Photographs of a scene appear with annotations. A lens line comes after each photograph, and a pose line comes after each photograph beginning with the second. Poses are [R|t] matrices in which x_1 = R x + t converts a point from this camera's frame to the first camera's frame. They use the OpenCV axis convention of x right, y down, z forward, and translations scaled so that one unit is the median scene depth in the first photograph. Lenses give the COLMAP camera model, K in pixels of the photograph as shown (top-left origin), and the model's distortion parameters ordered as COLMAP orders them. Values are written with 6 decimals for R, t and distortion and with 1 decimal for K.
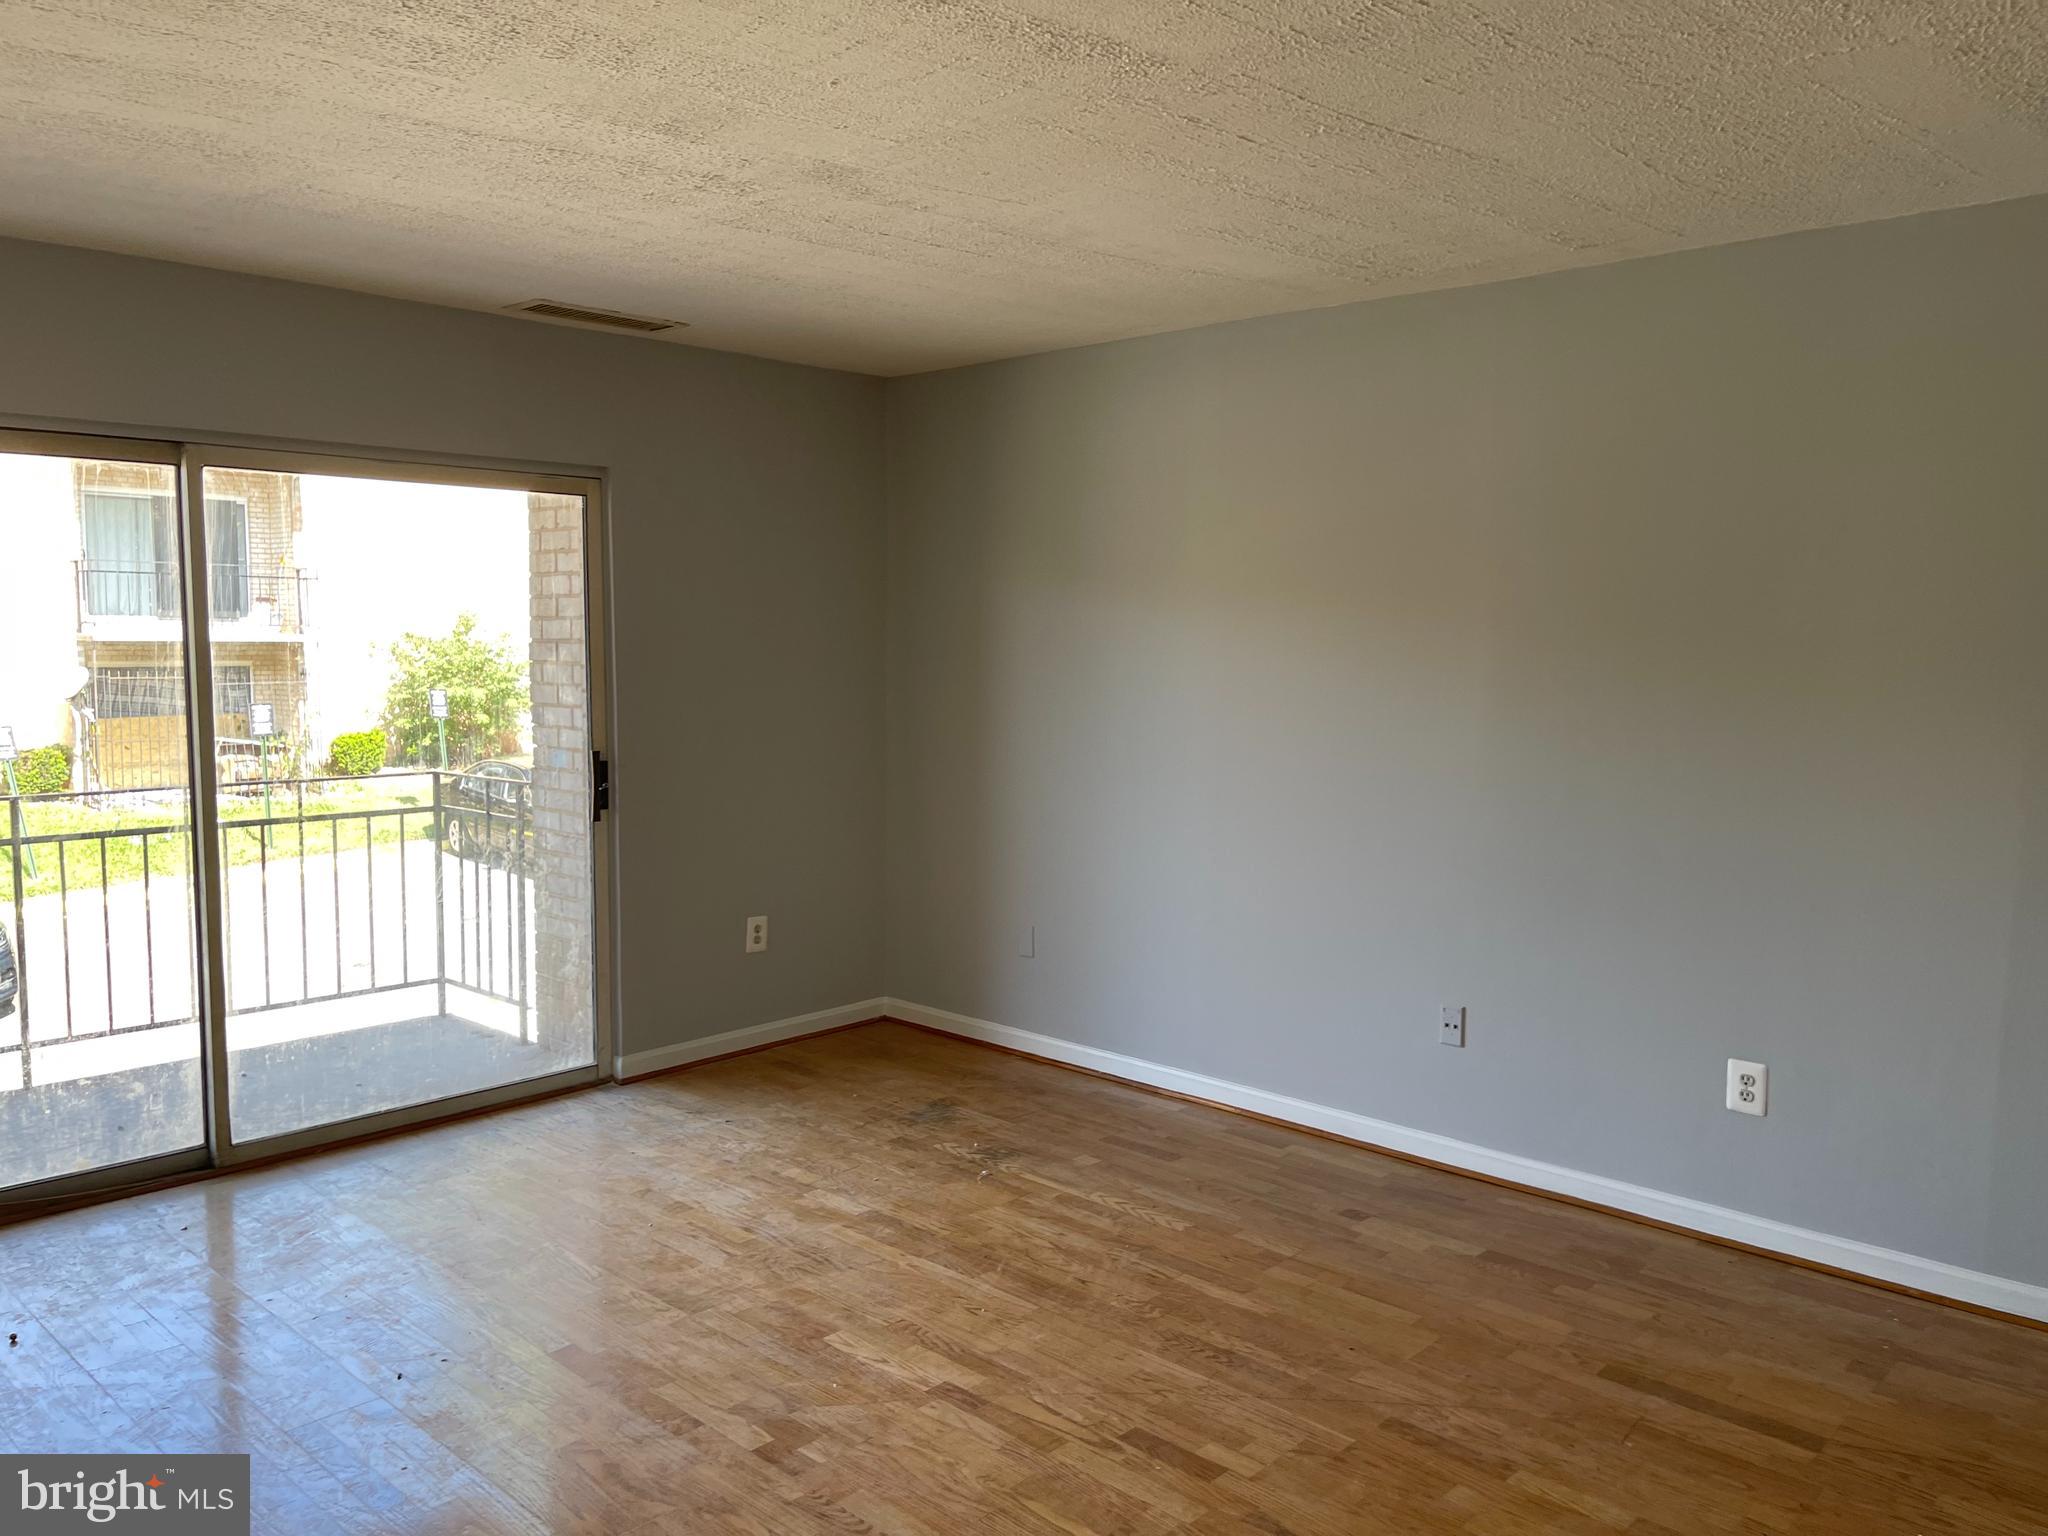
lens RADIAL K [[1545.8, 0, 1004.5], [0, 1545.8, 769.7], [0, 0, 1]] dist [0.055945, -0.085528]
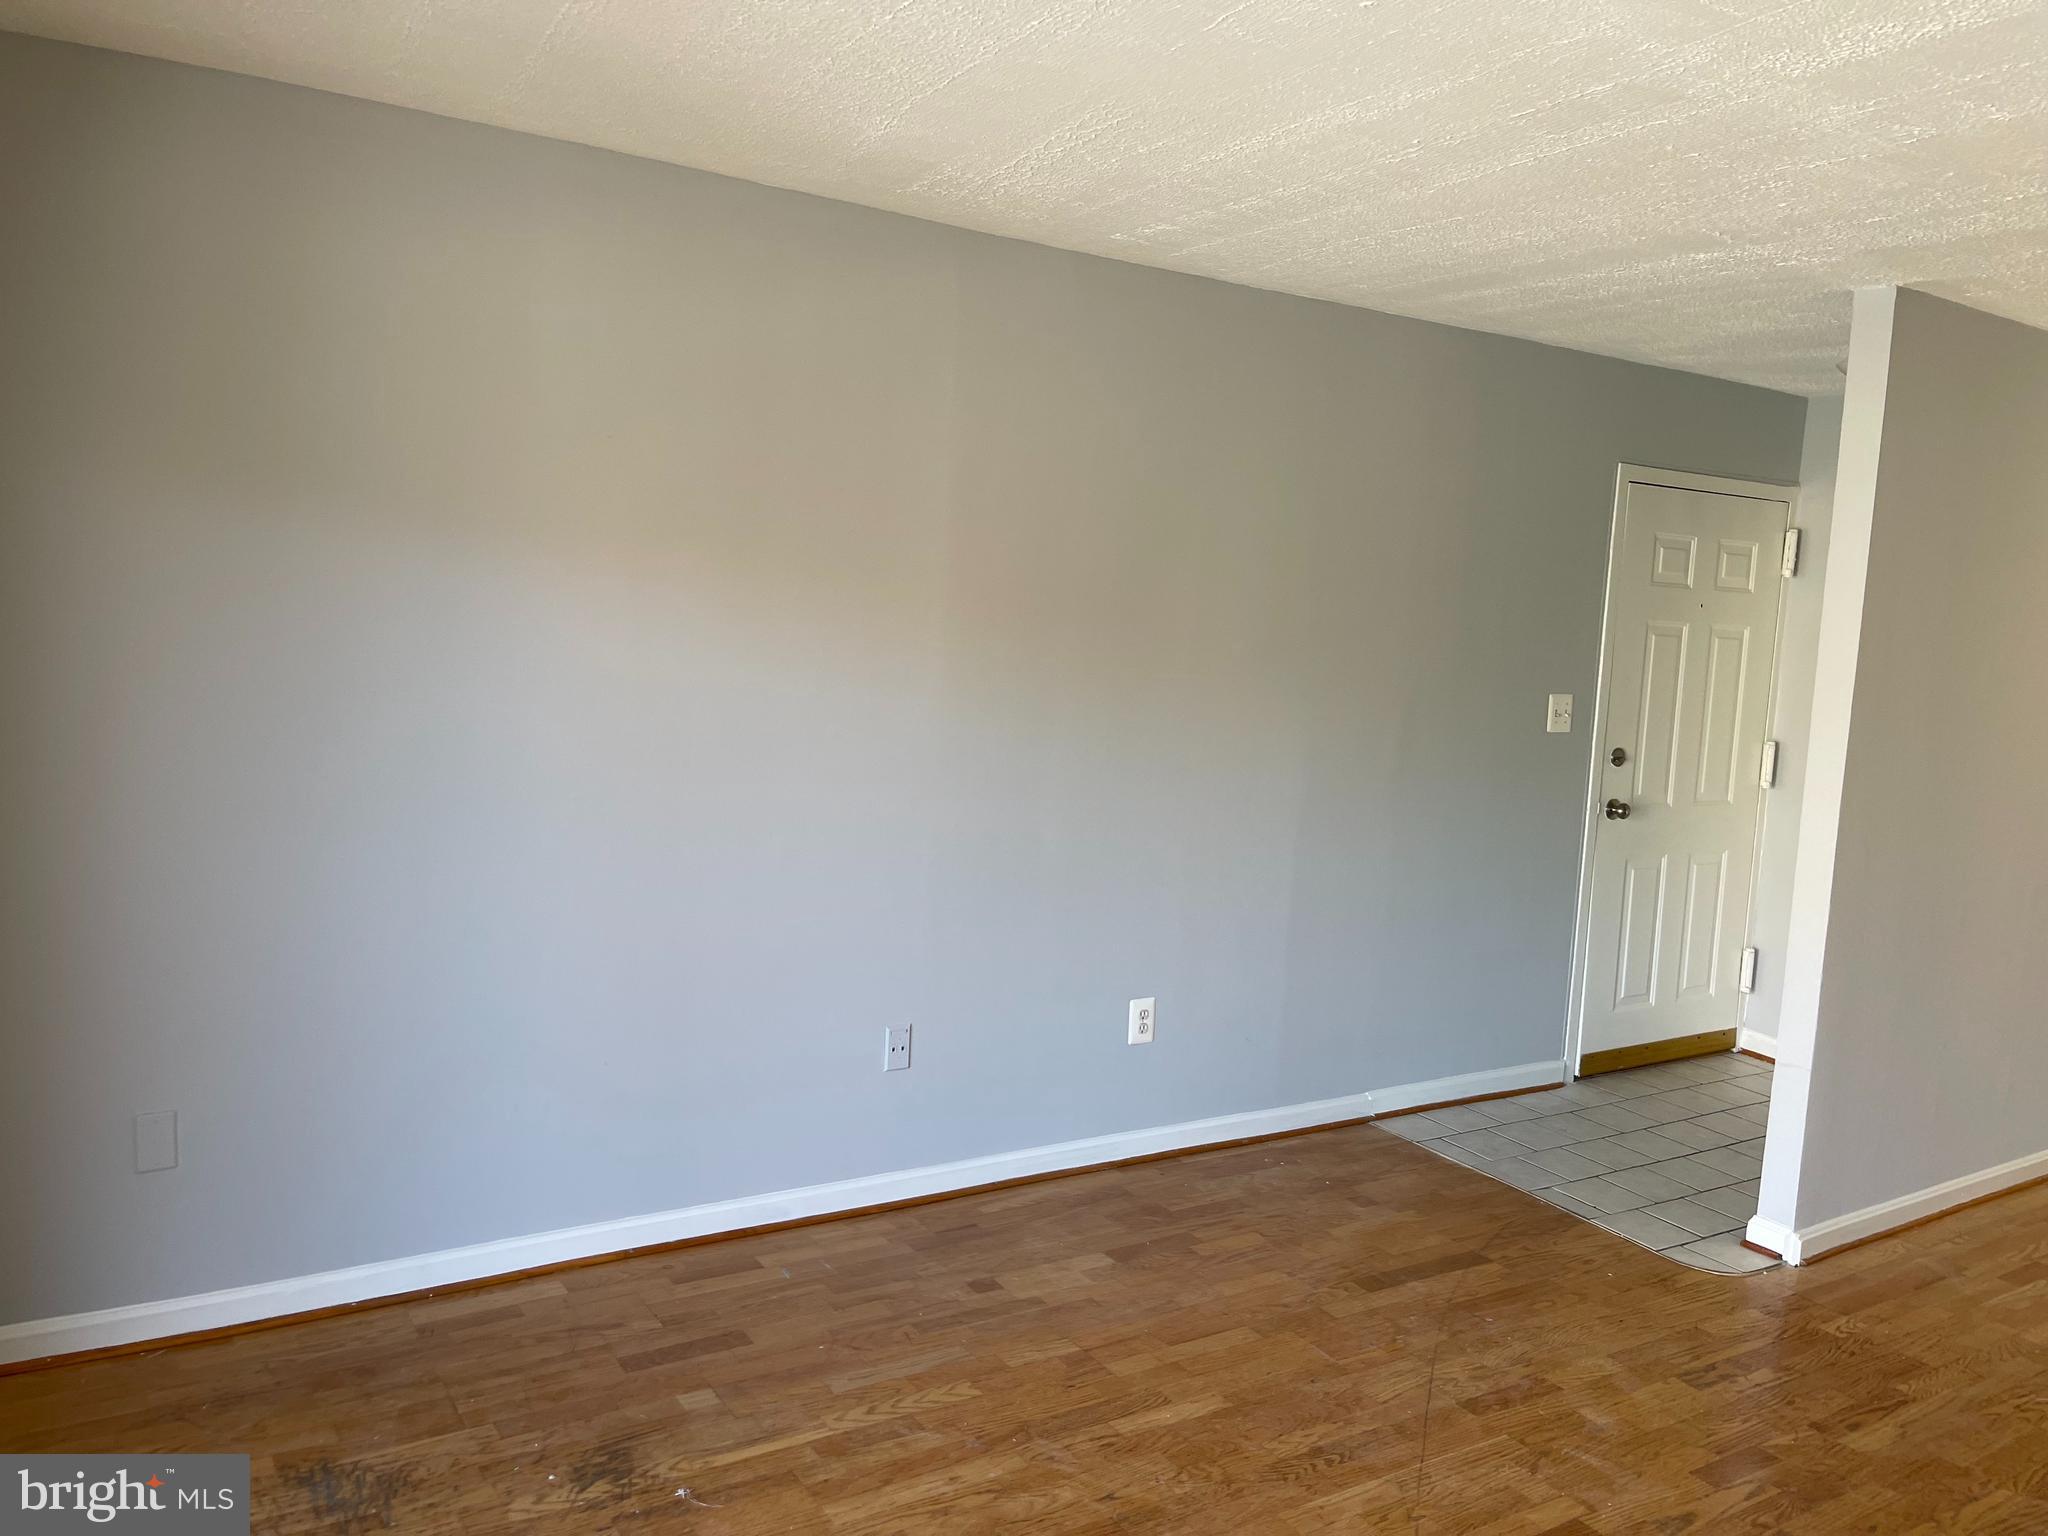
lens RADIAL K [[1545.8, 0, 1001.9], [0, 1545.8, 766.5], [0, 0, 1]] dist [0.055945, -0.085528]
pose [[0.248584, -0.098987, 0.963539, -0.569318], [0.037479, 0.995002, 0.092550, -0.082290], [-0.967885, 0.013106, 0.251052, 0.745795]]
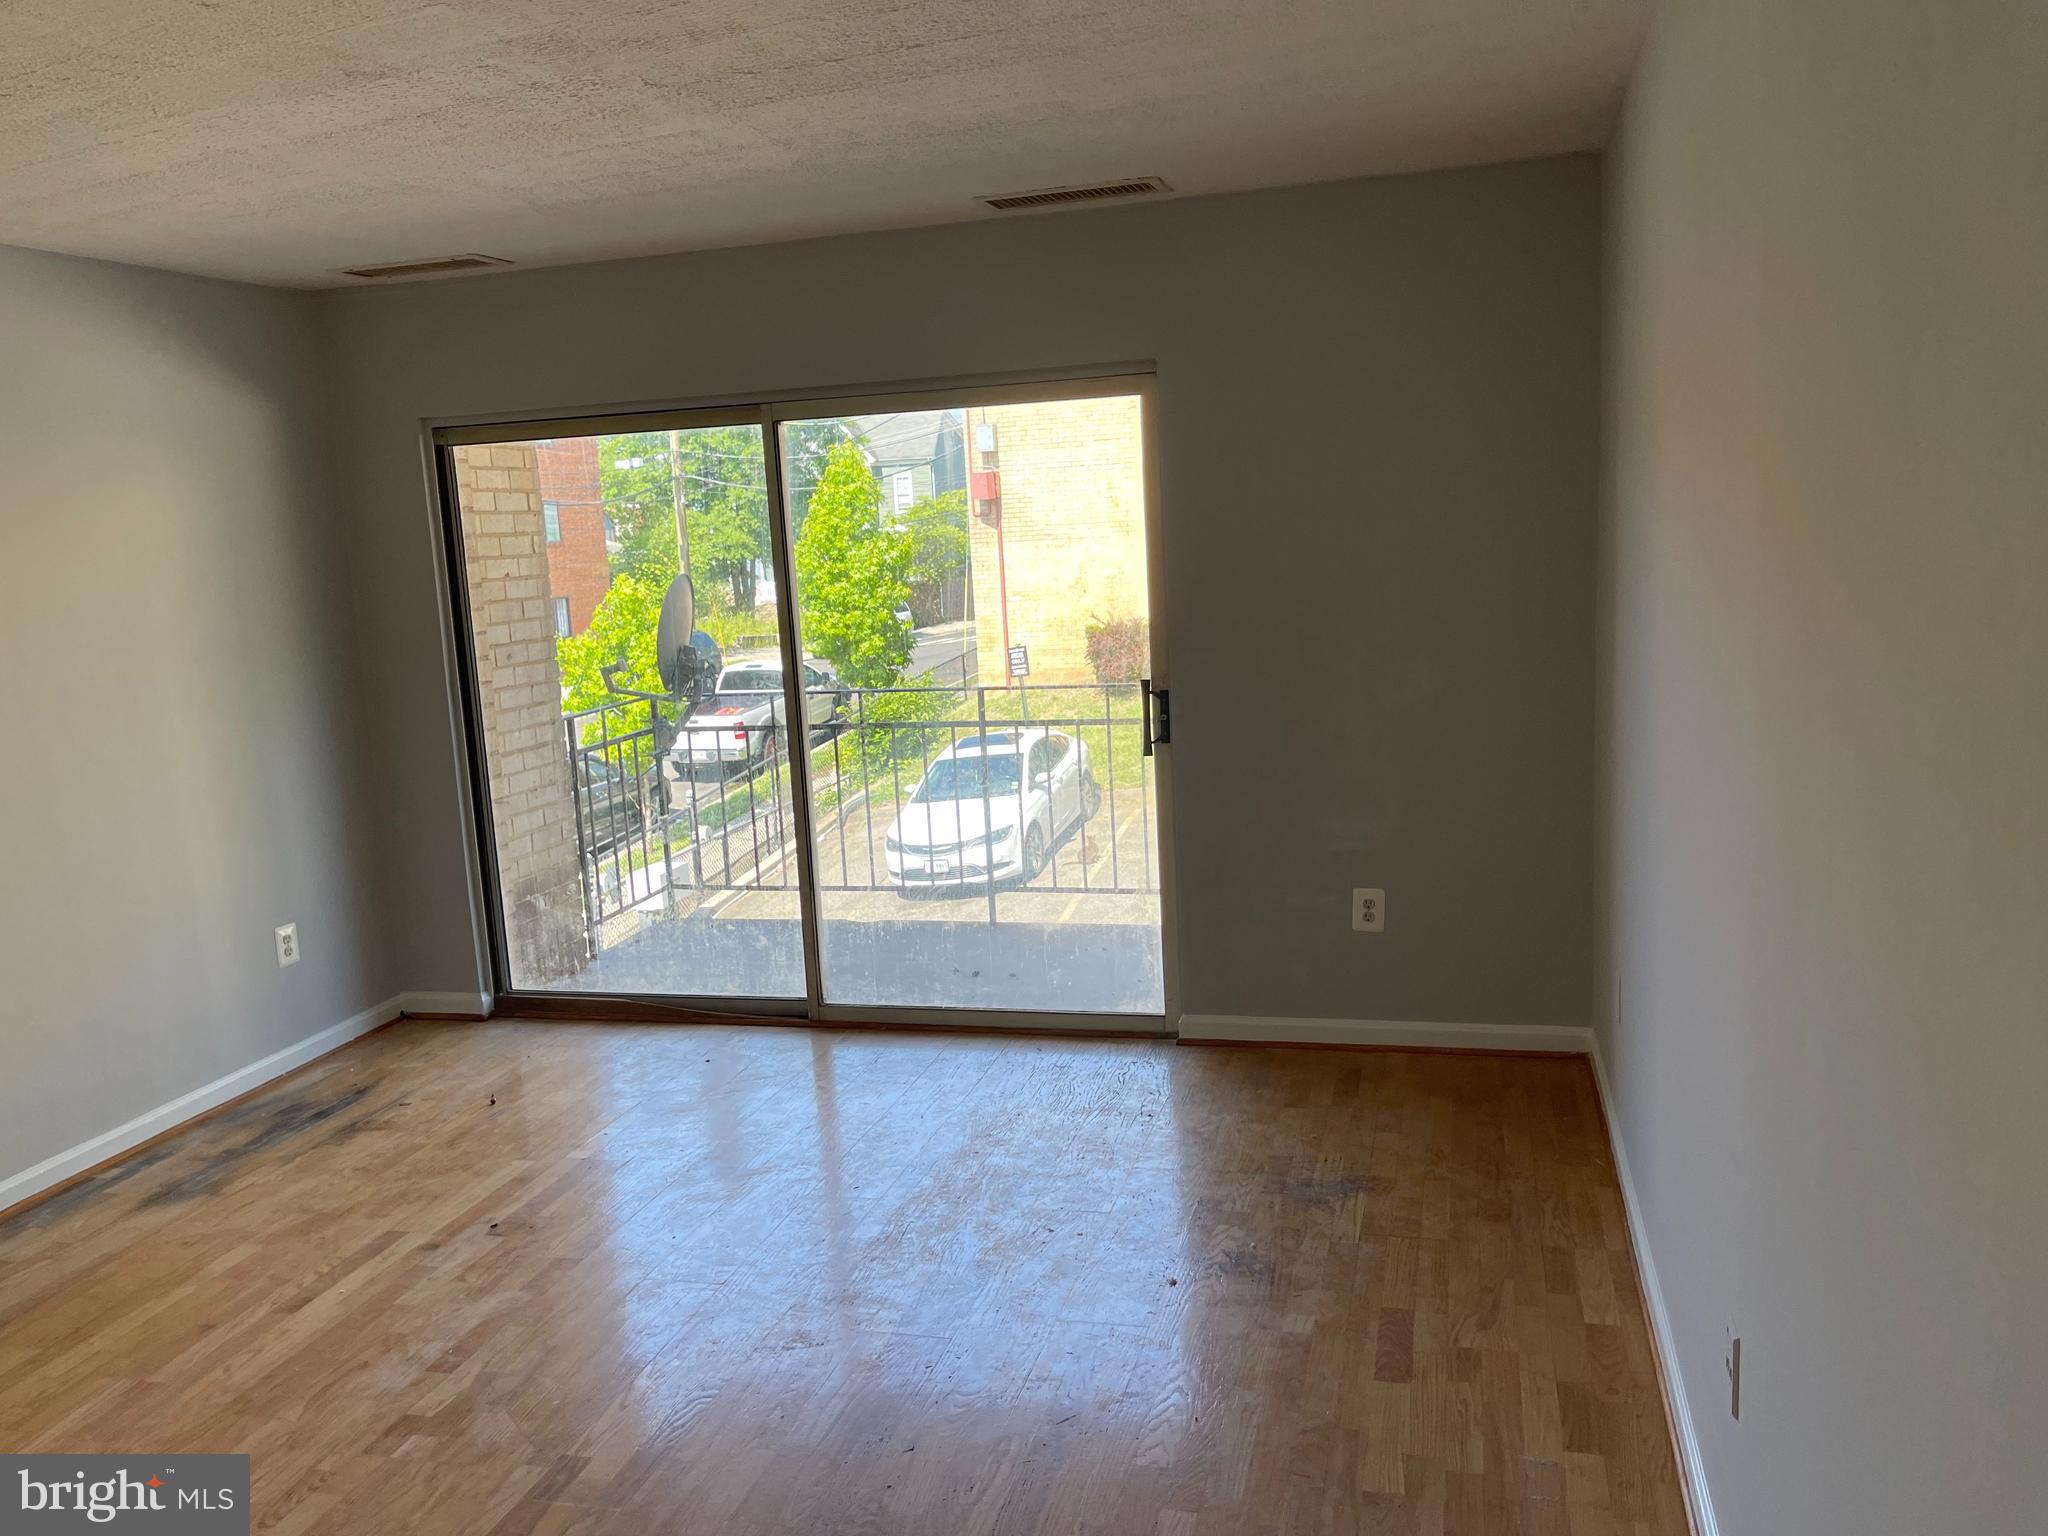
lens RADIAL K [[1545.8, 0, 1042.1], [0, 1545.8, 759.8], [0, 0, 1]] dist [0.055945, -0.085528]
pose [[0.485194, 0.099446, -0.868733, 0.605323], [-0.023124, 0.994624, 0.100942, -0.066430], [0.874101, -0.028888, 0.484884, 0.611996]]
